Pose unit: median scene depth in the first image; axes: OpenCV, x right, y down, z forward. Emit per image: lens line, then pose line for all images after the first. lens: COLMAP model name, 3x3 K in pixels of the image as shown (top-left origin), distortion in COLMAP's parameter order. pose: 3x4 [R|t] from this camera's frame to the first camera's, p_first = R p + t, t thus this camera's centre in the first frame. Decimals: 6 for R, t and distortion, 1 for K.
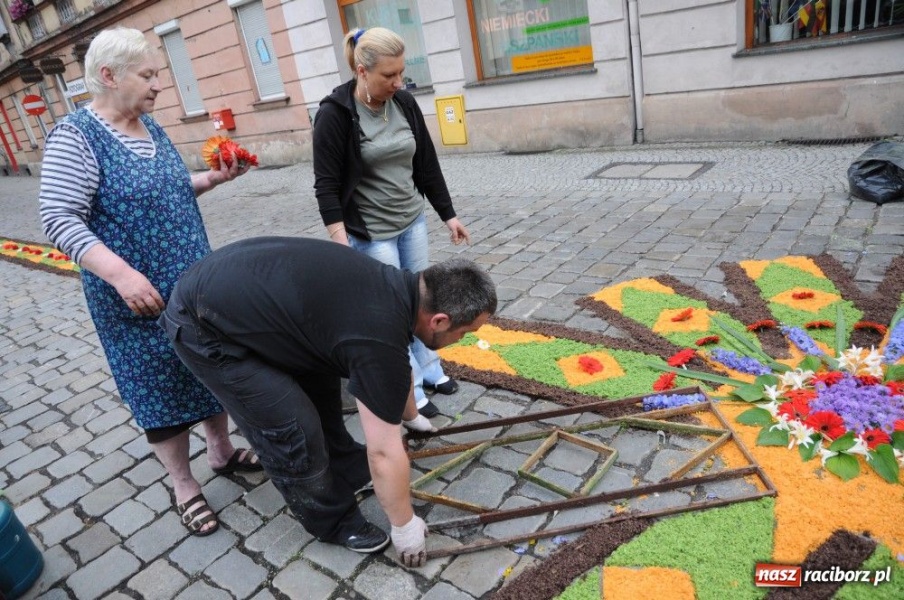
lens RADIAL K [[625.8, 0, 452.4], [0, 625.8, 305.8], [0, 0, 1]] dist [-0.116700, 0.085977]
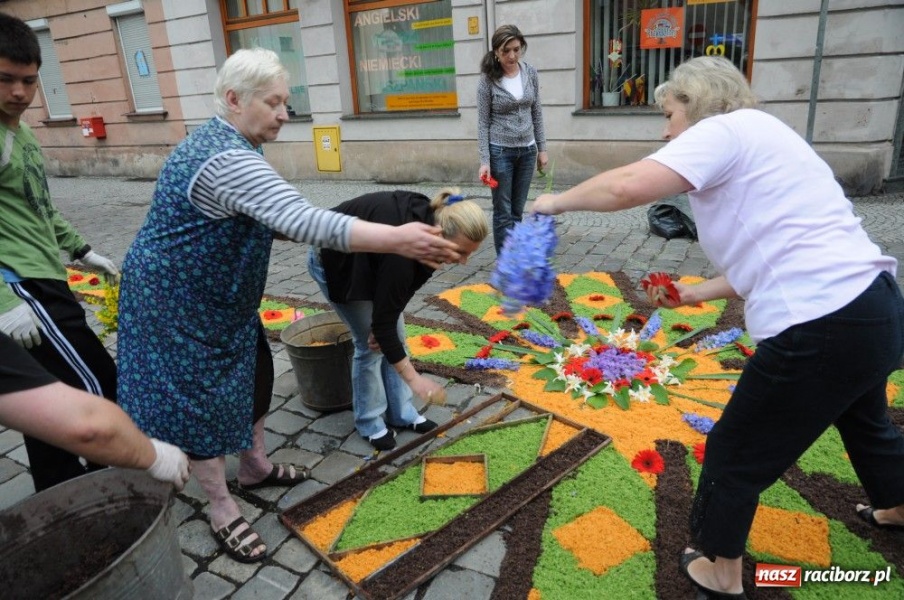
lens RADIAL K [[625.8, 0, 452.4], [0, 625.8, 305.8], [0, 0, 1]] dist [-0.116700, 0.085977]
pose [[0.977206, 0.043820, 0.207721, -0.001184], [-0.032320, 0.997768, -0.058439, 0.060636], [-0.209819, 0.050394, 0.976441, -0.165286]]
